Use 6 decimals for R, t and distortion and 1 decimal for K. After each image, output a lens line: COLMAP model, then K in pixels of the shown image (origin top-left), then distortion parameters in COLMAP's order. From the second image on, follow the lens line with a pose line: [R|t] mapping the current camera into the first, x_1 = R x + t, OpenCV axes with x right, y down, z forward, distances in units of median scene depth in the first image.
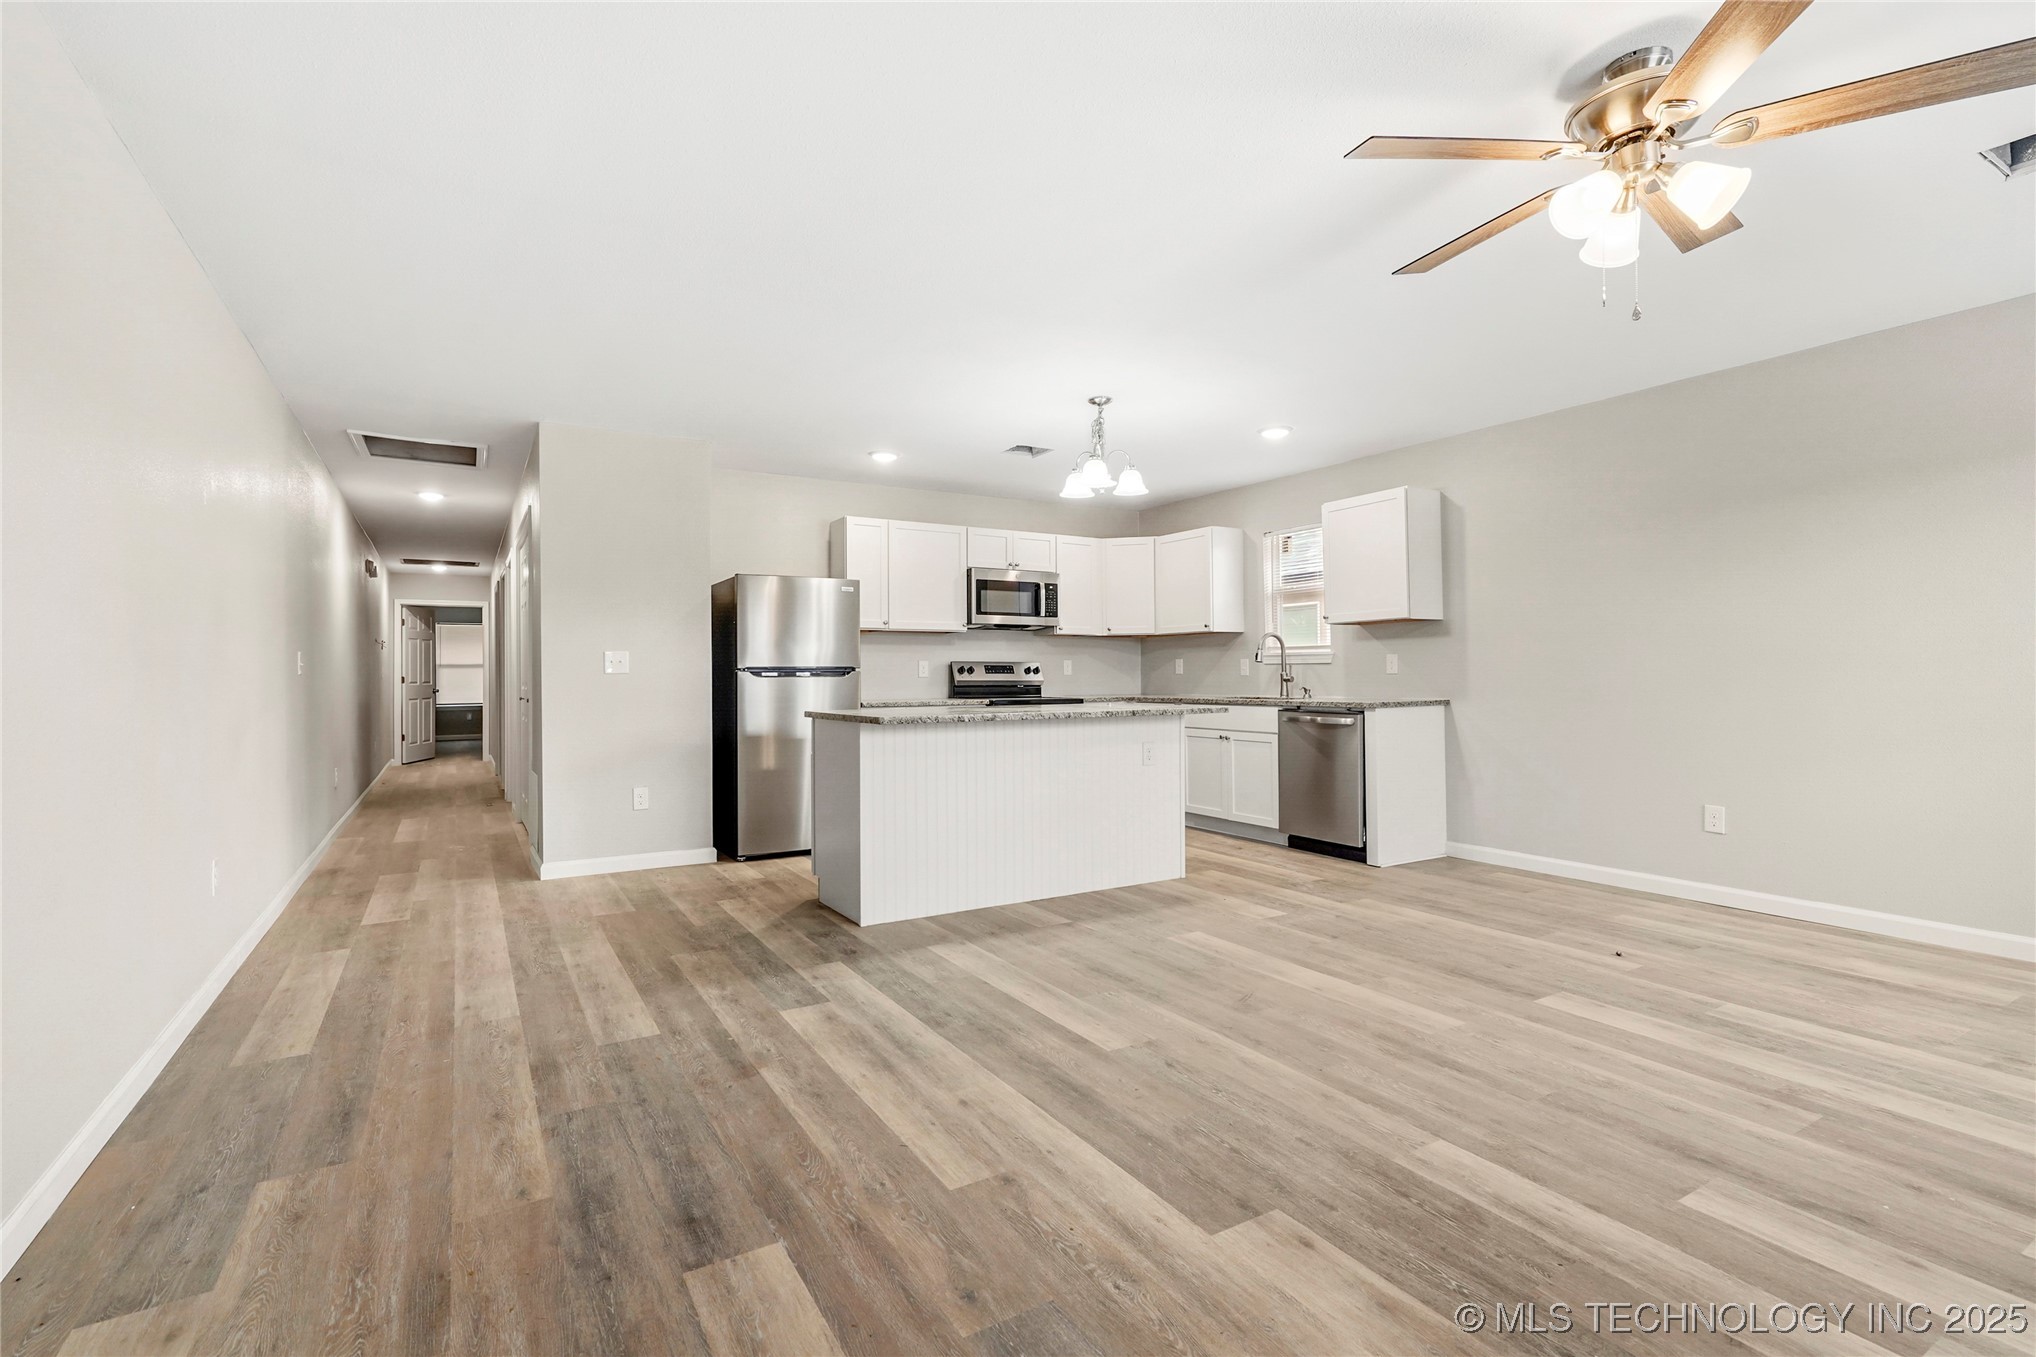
lens RADIAL K [[950.1, 0, 1033.6], [0, 950.1, 672.7], [0, 0, 1]] dist [-0.027823, 0.033904]
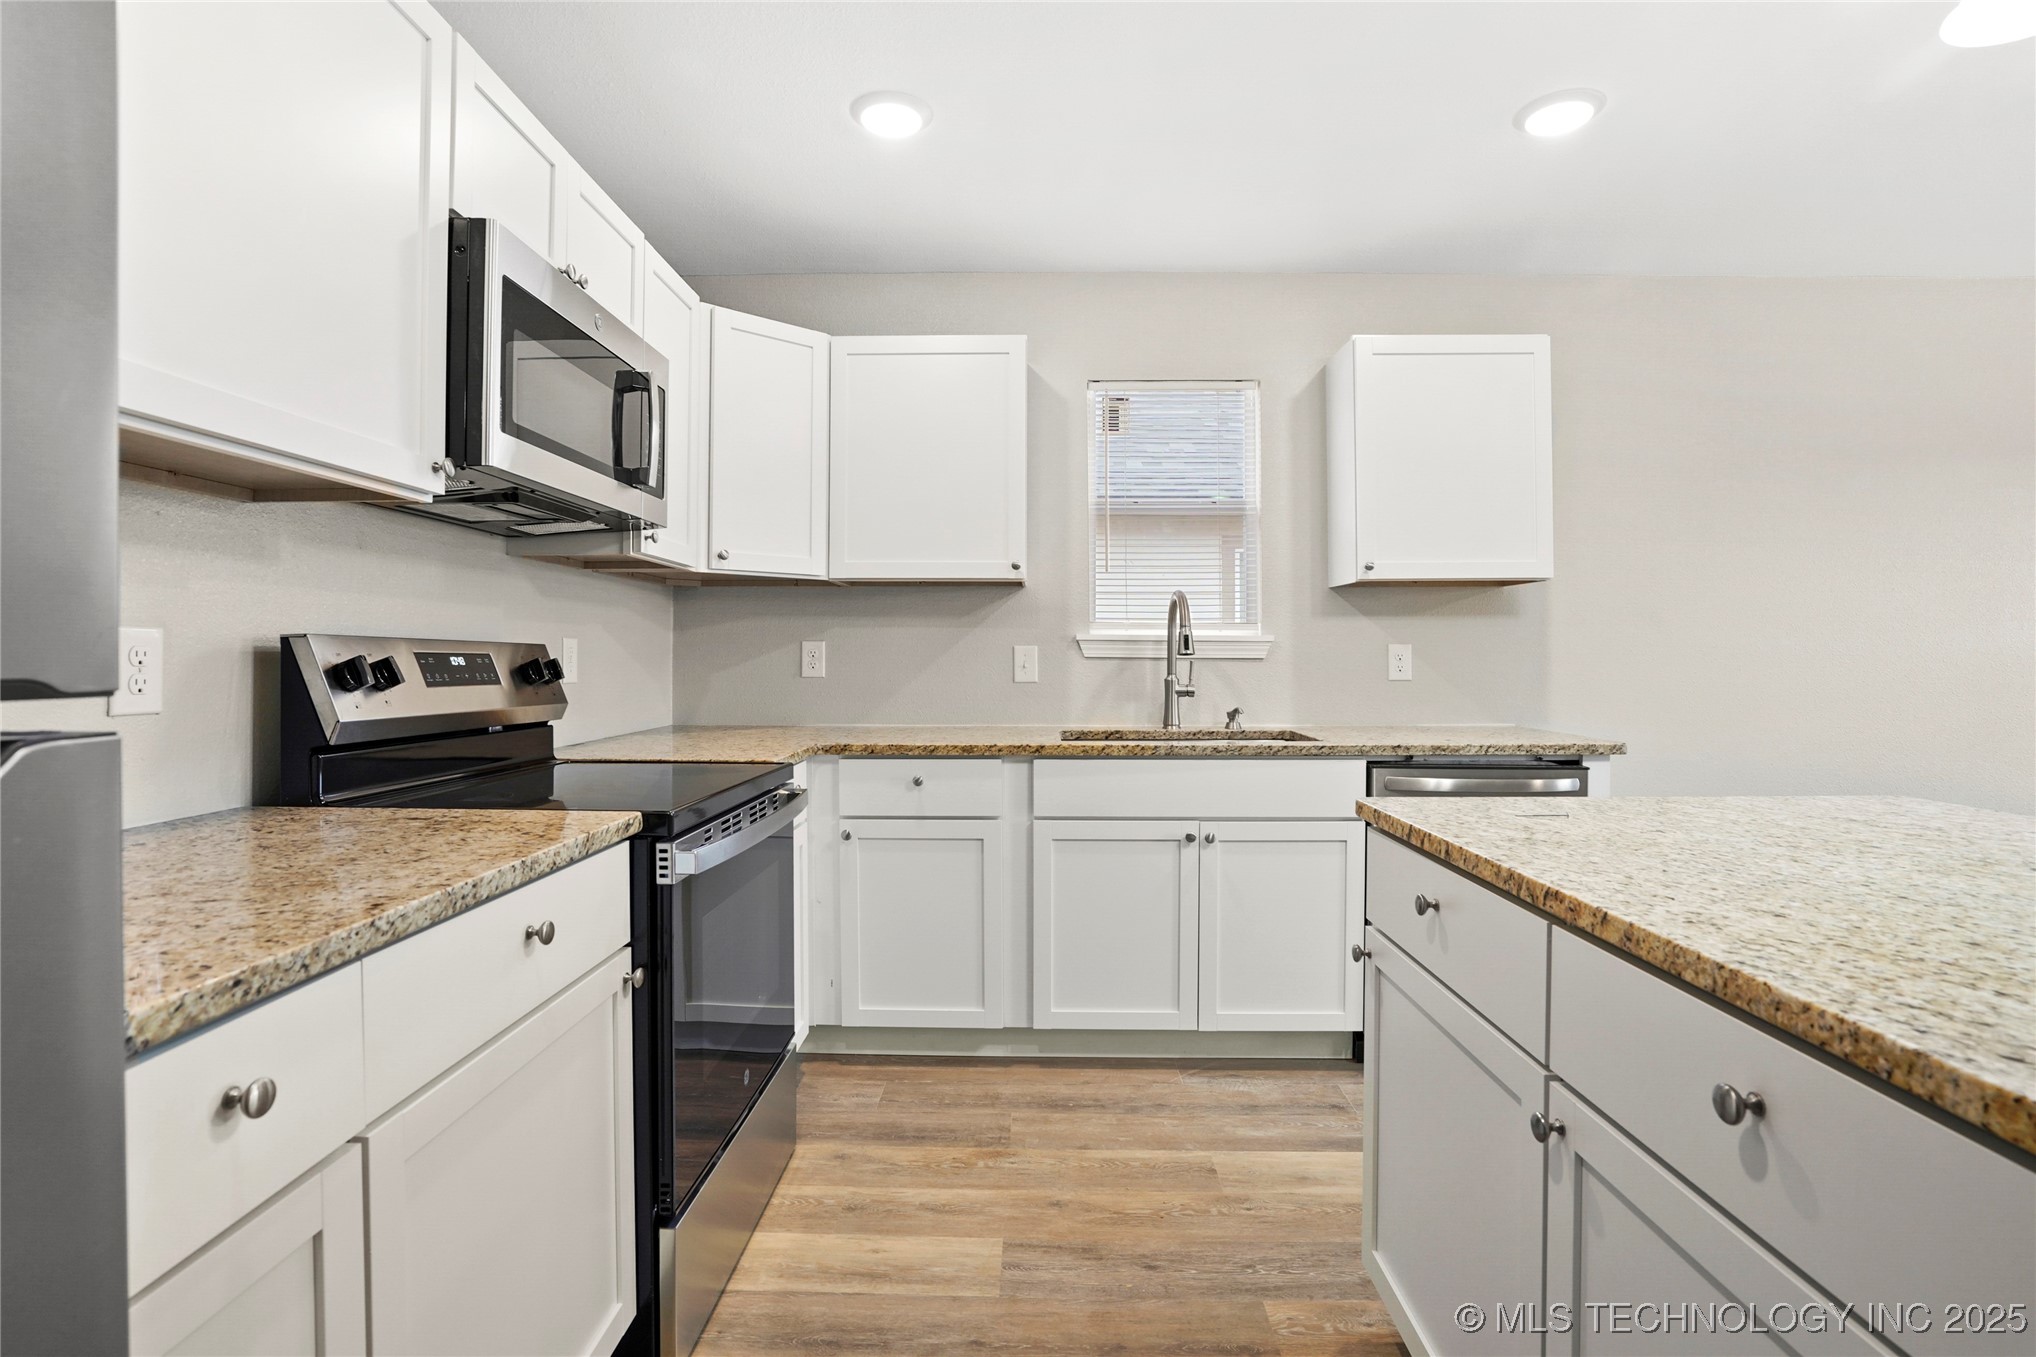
lens RADIAL K [[972.3, 0, 1021.8], [0, 972.3, 654.3], [0, 0, 1]] dist [-0.057902, 0.019597]
pose [[0.545731, 0.009866, 0.837902, -0.229667], [-0.008506, 0.999944, -0.006234, -0.009705], [-0.837917, -0.003725, 0.545784, 0.972088]]
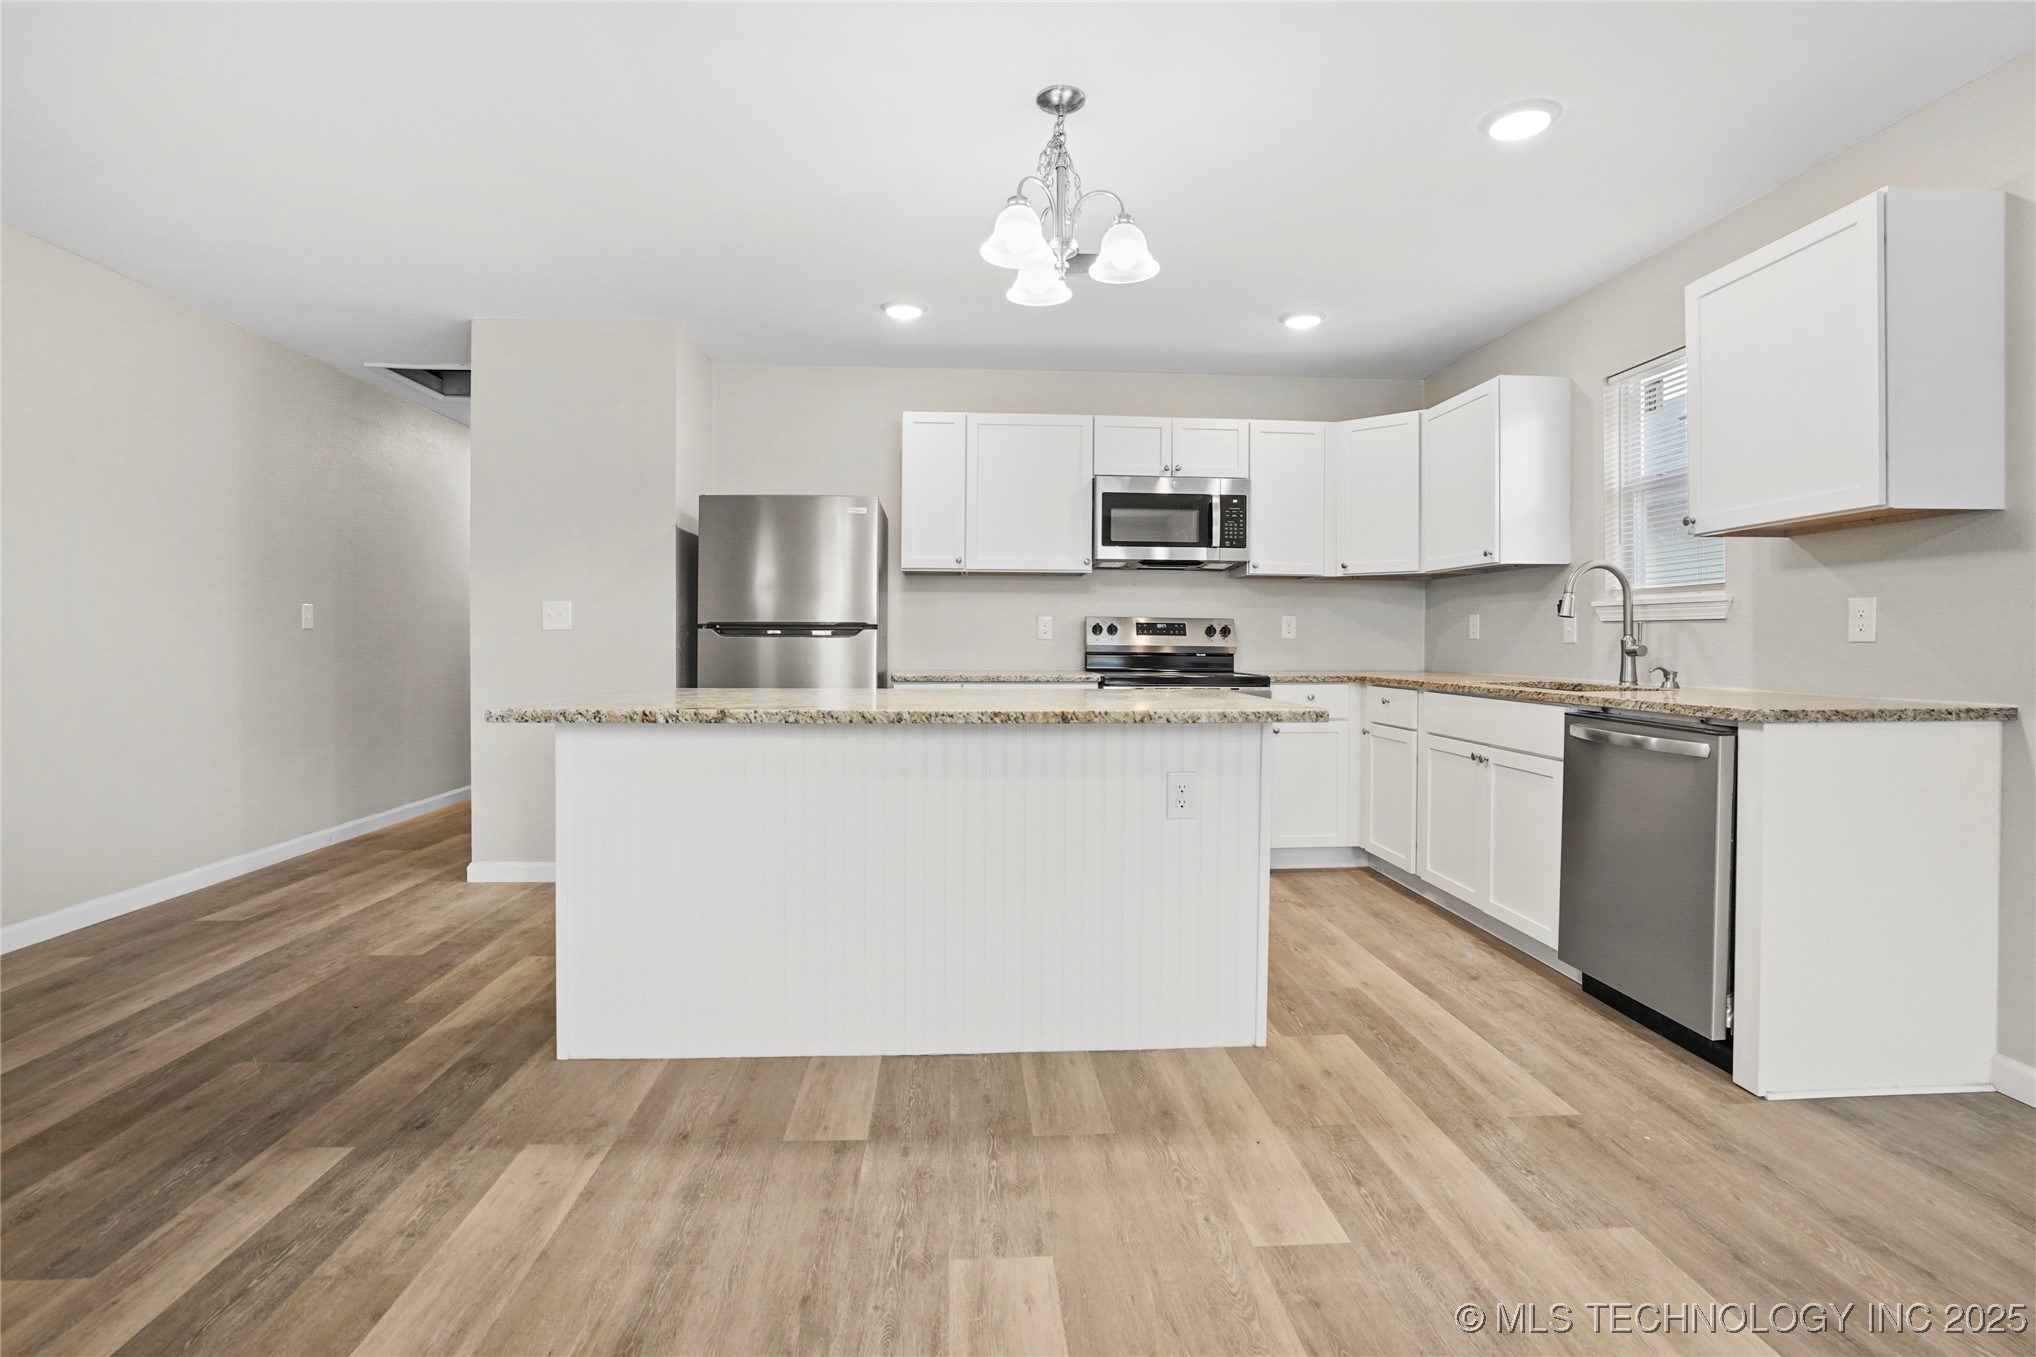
lens RADIAL K [[972.3, 0, 1021.8], [0, 972.3, 654.3], [0, 0, 1]] dist [-0.057902, 0.019597]
pose [[0.883314, 0.017901, -0.468439, 0.262313], [-0.009322, 0.999744, 0.020625, 0.001447], [0.468688, -0.013851, 0.883255, 0.470705]]
